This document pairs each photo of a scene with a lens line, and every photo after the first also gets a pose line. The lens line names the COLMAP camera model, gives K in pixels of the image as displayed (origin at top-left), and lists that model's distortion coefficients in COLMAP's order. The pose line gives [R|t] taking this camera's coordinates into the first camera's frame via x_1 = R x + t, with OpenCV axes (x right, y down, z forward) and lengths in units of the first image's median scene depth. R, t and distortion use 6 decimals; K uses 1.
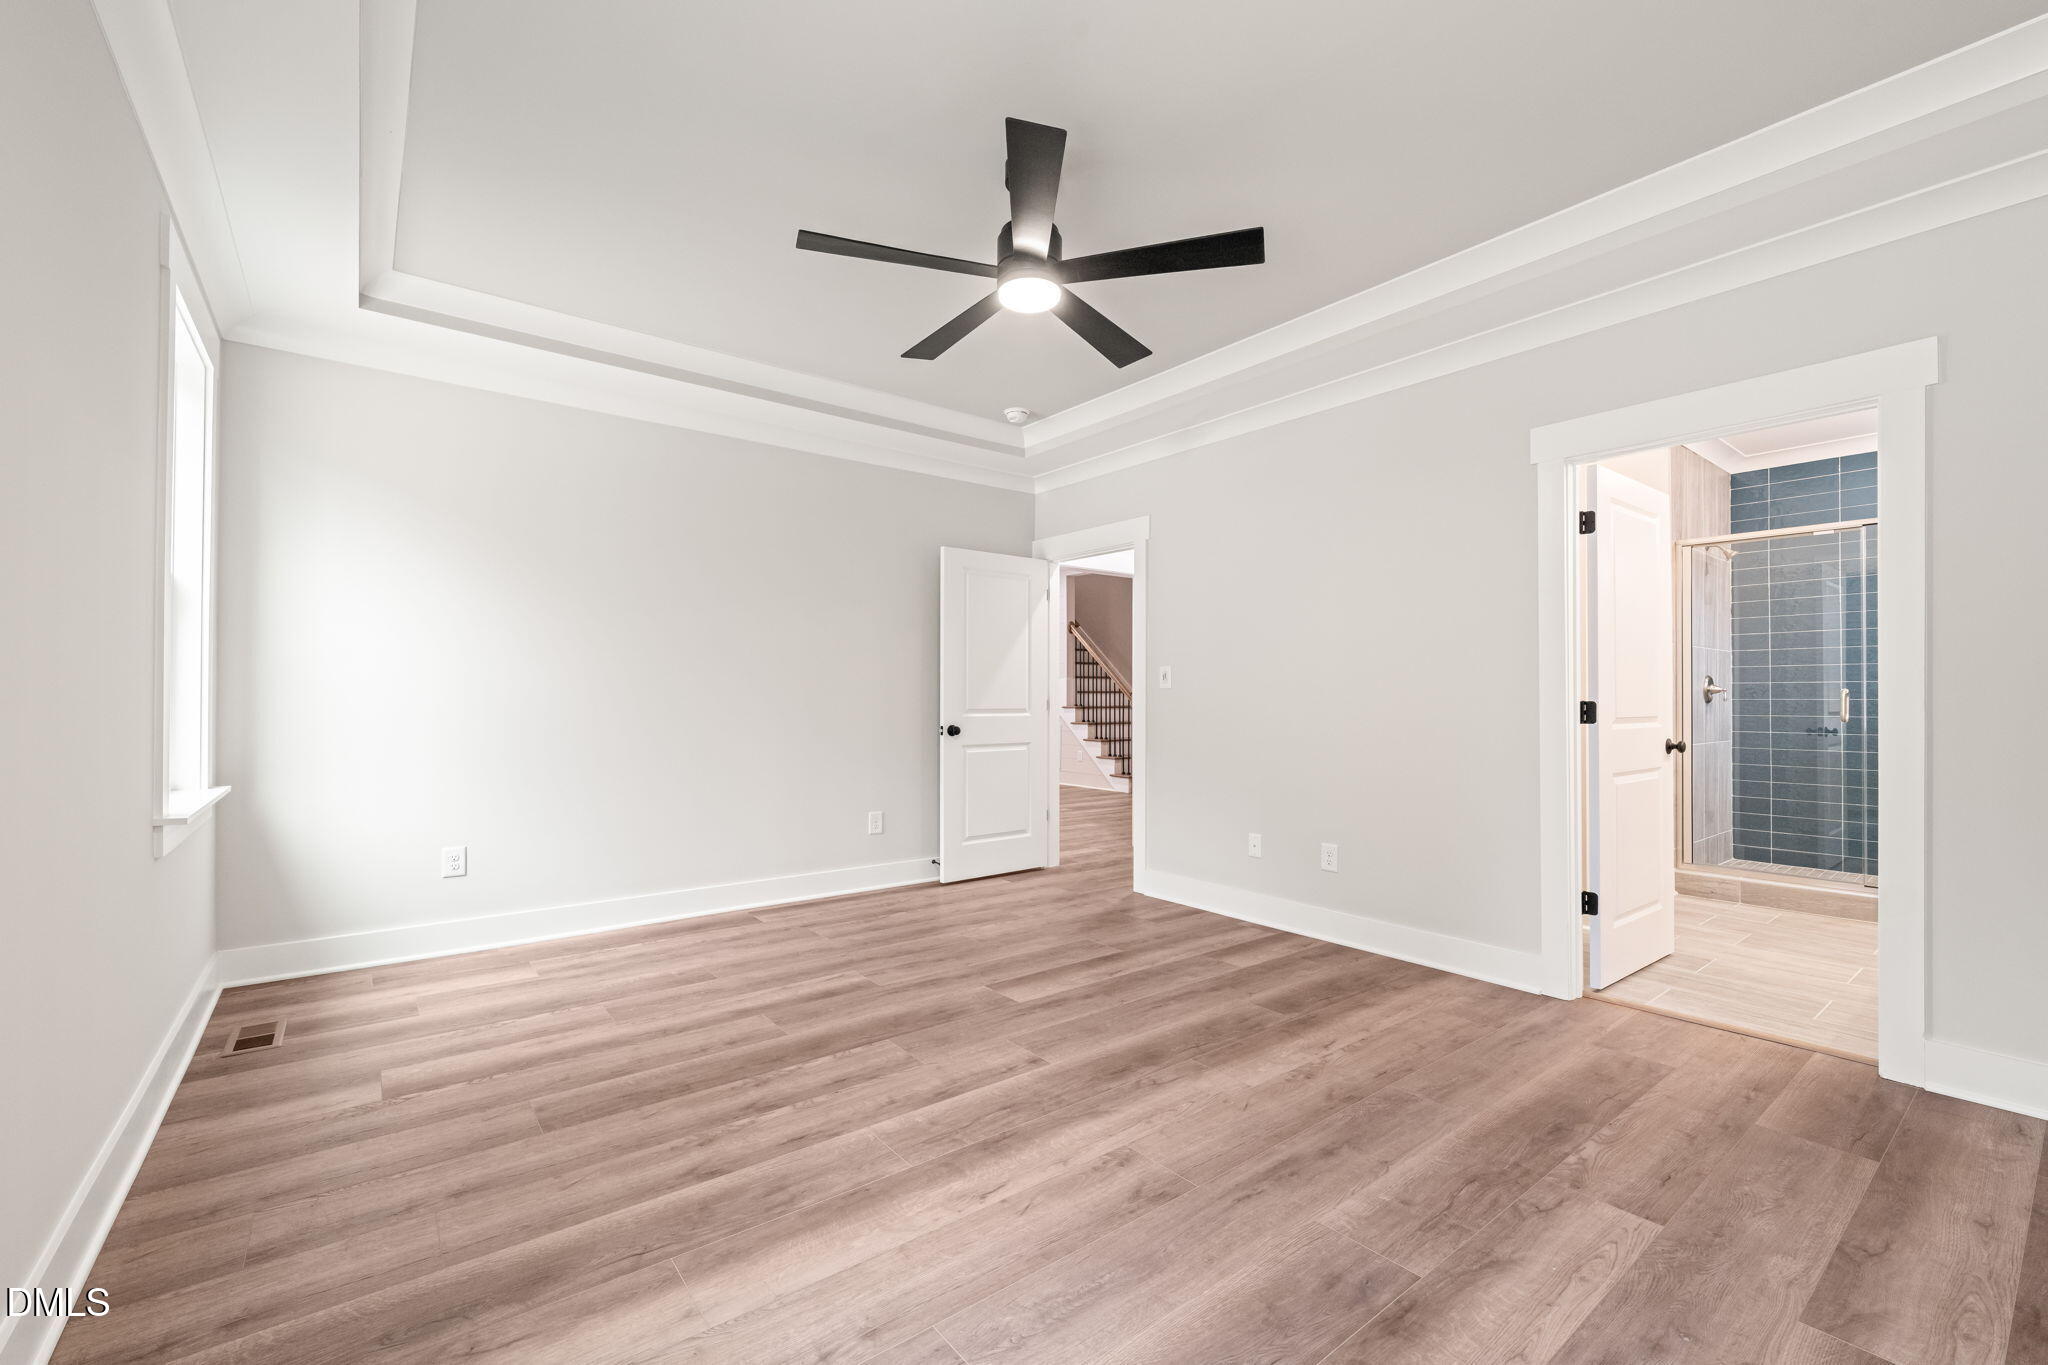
lens RADIAL K [[836.7, 0, 995.4], [0, 836.7, 694.2], [0, 0, 1]] dist [0.001244, 0.000239]
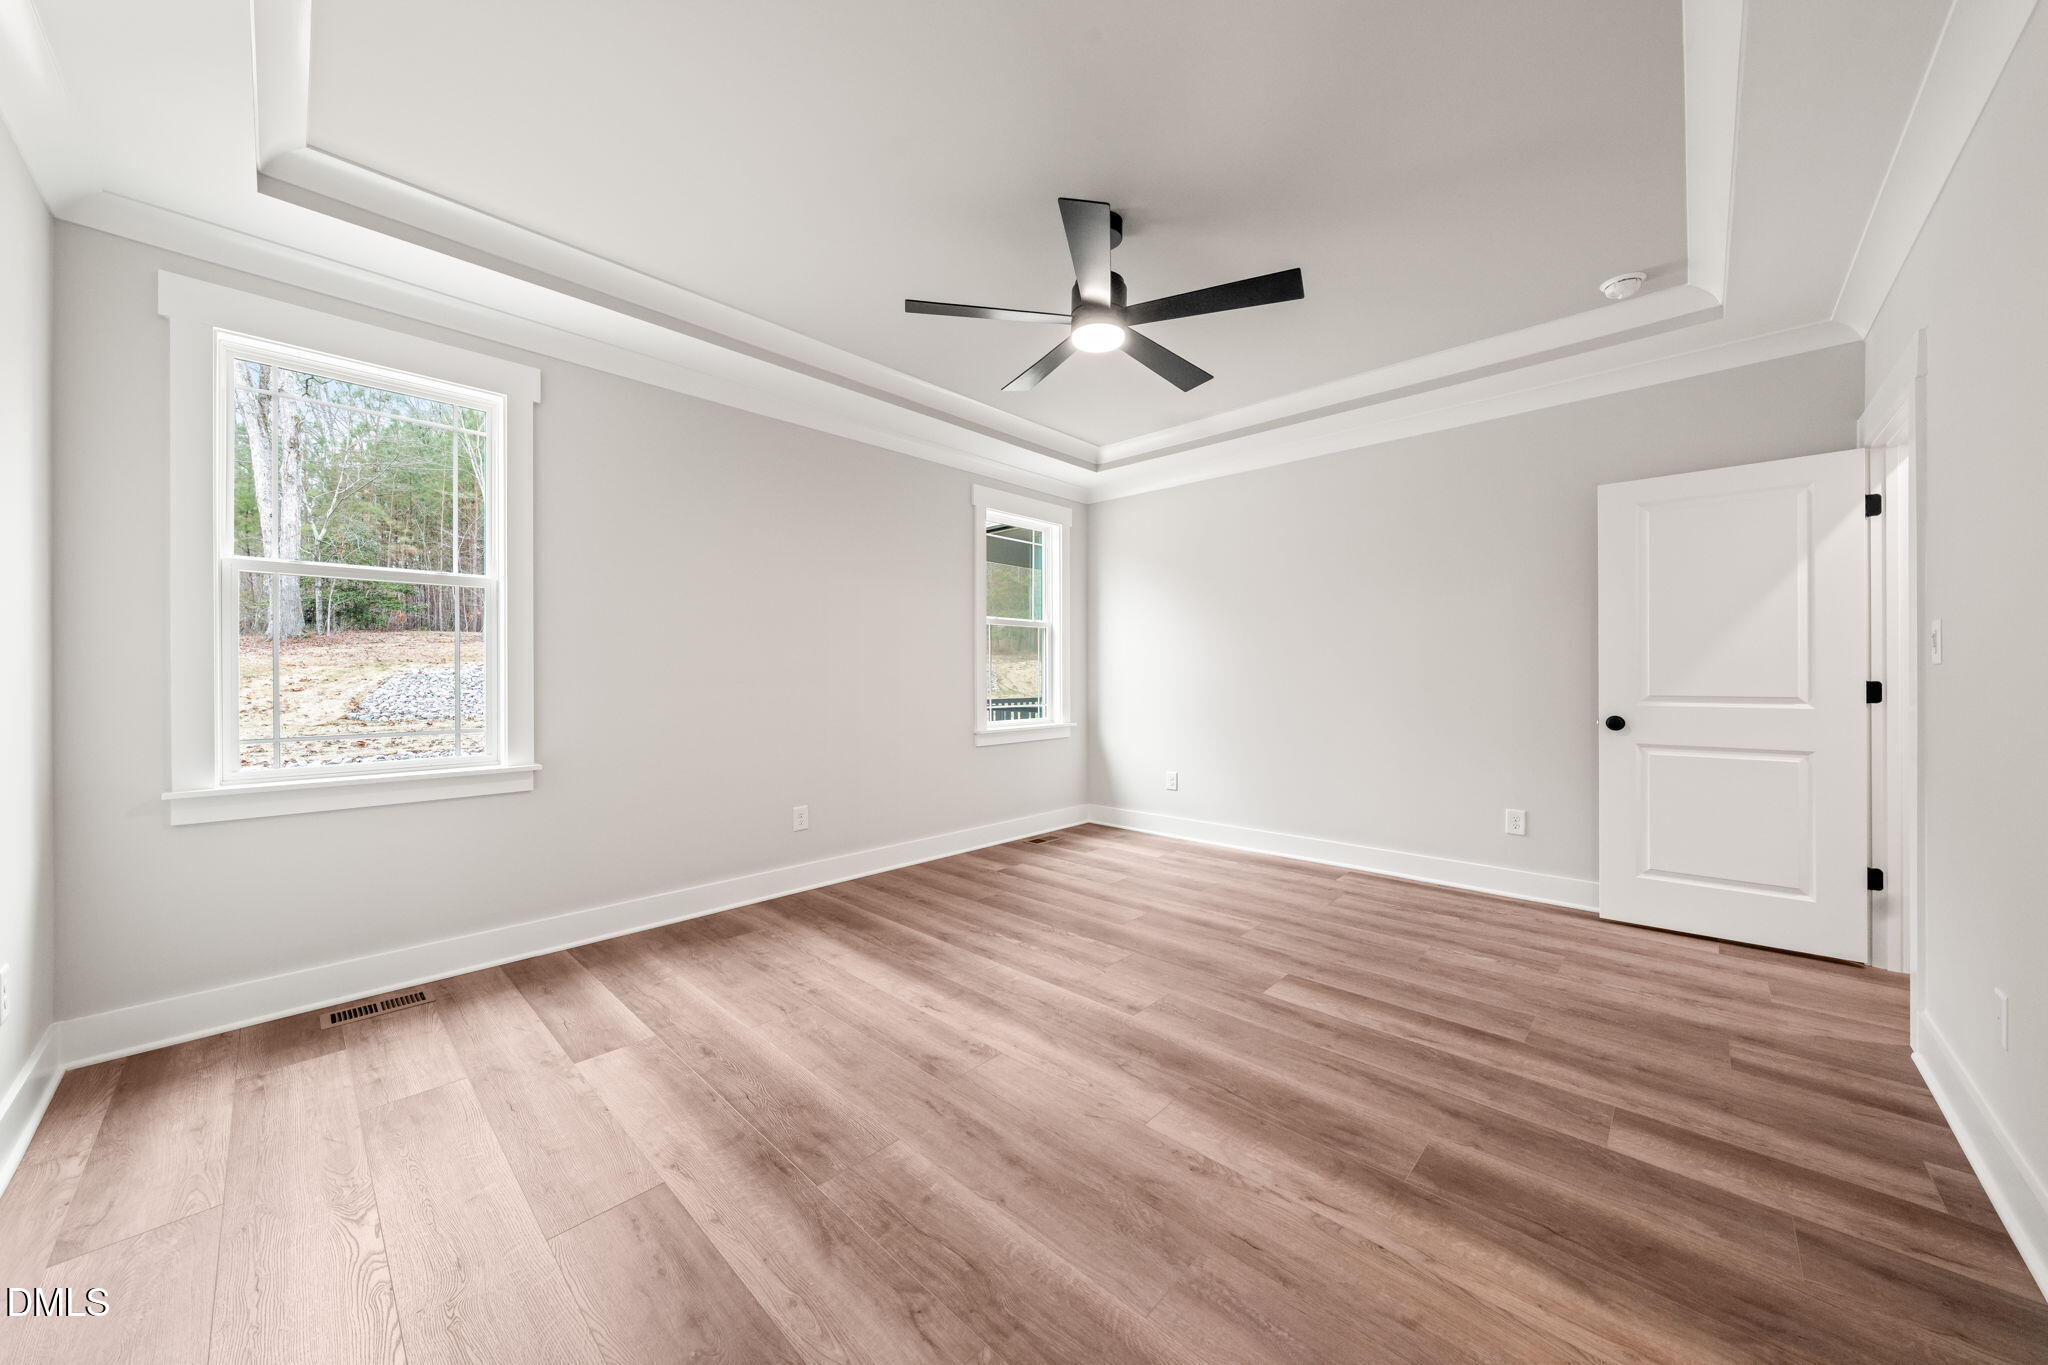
lens RADIAL K [[712.5, 0, 1033.9], [0, 712.5, 675.7], [0, 0, 1]] dist [-0.000813, -0.000243]
pose [[0.176548, -0.003991, -0.984284, 0.828964], [0.008171, 0.999963, -0.002589, -0.003834], [0.984258, -0.007586, 0.176575, 0.607427]]
